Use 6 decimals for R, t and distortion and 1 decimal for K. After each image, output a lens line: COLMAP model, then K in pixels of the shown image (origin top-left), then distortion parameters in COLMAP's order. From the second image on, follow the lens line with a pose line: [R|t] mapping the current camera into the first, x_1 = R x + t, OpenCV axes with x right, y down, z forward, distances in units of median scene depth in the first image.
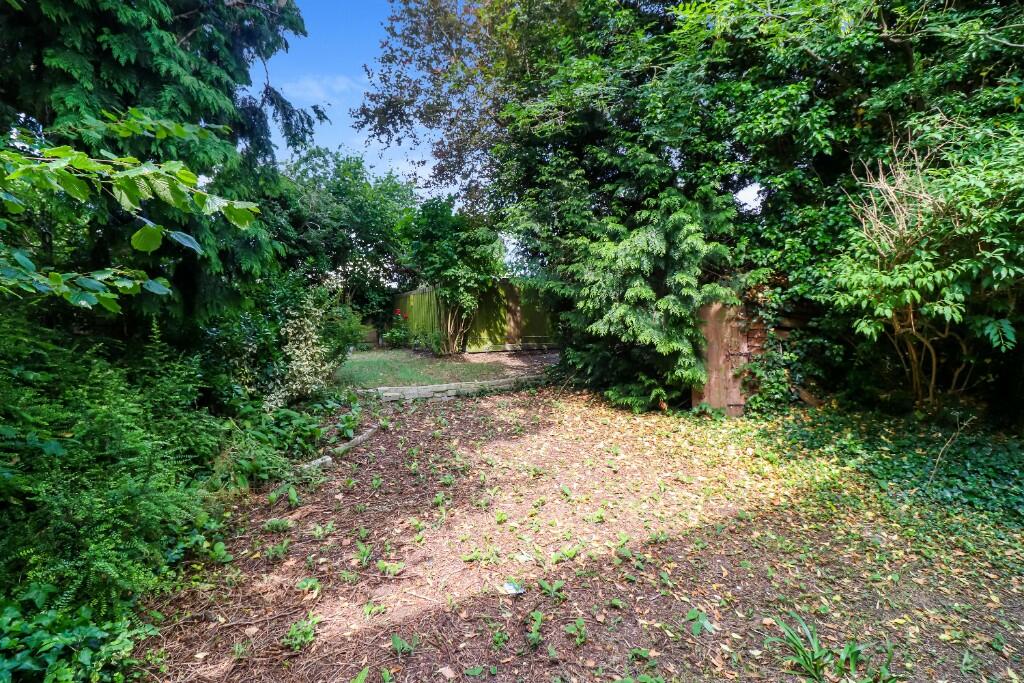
lens RADIAL K [[468.1, 0, 504.8], [0, 468.1, 334.5], [0, 0, 1]] dist [-0.002069, -0.000651]
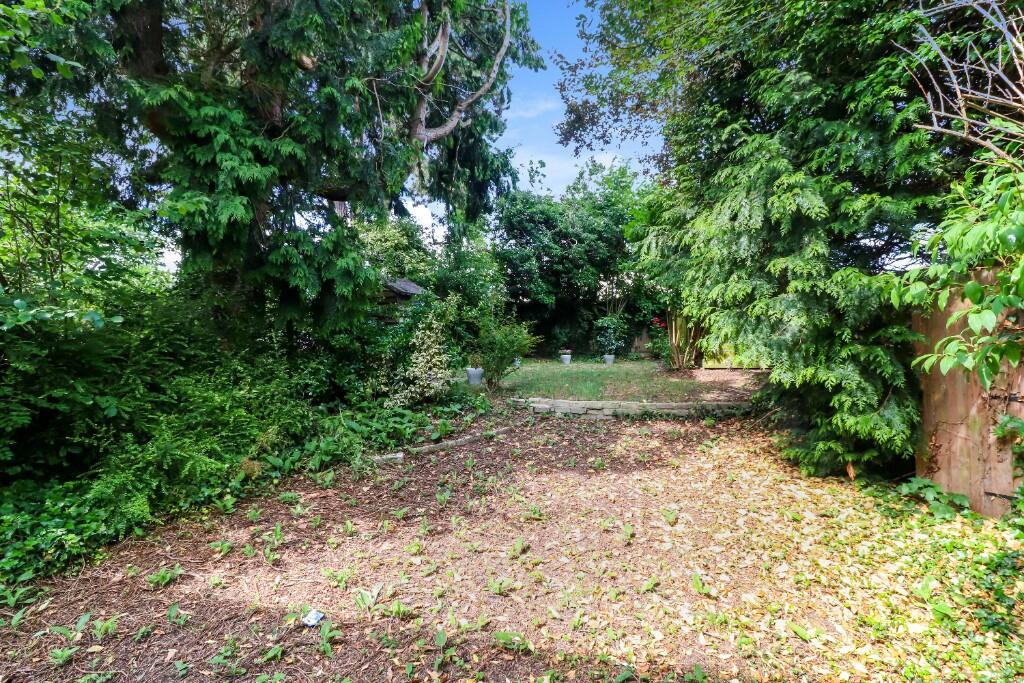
lens RADIAL K [[468.1, 0, 504.8], [0, 468.1, 334.5], [0, 0, 1]] dist [-0.002069, -0.000651]
pose [[0.743358, 0.003477, -0.668884, 0.243863], [-0.015324, 0.999813, -0.011832, -0.007128], [0.668718, 0.019045, 0.743272, 0.142076]]
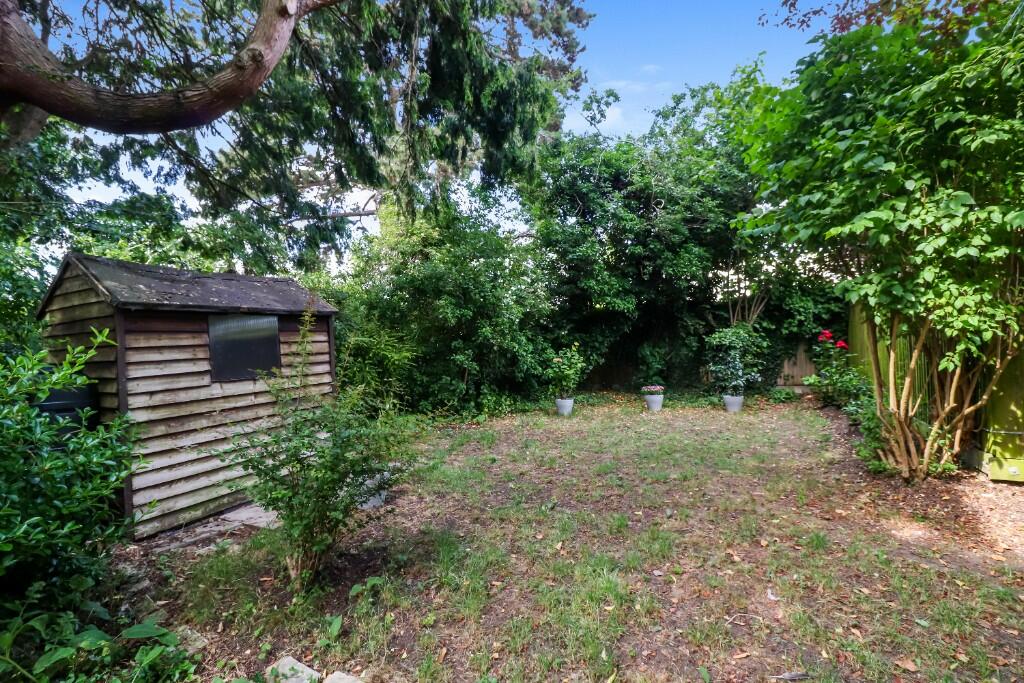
lens RADIAL K [[468.1, 0, 504.8], [0, 468.1, 334.5], [0, 0, 1]] dist [-0.002069, -0.000651]
pose [[0.532149, -0.022671, -0.846347, 0.013642], [0.001421, 0.999664, -0.025884, -0.052364], [0.846650, 0.012572, 0.532002, 0.633511]]
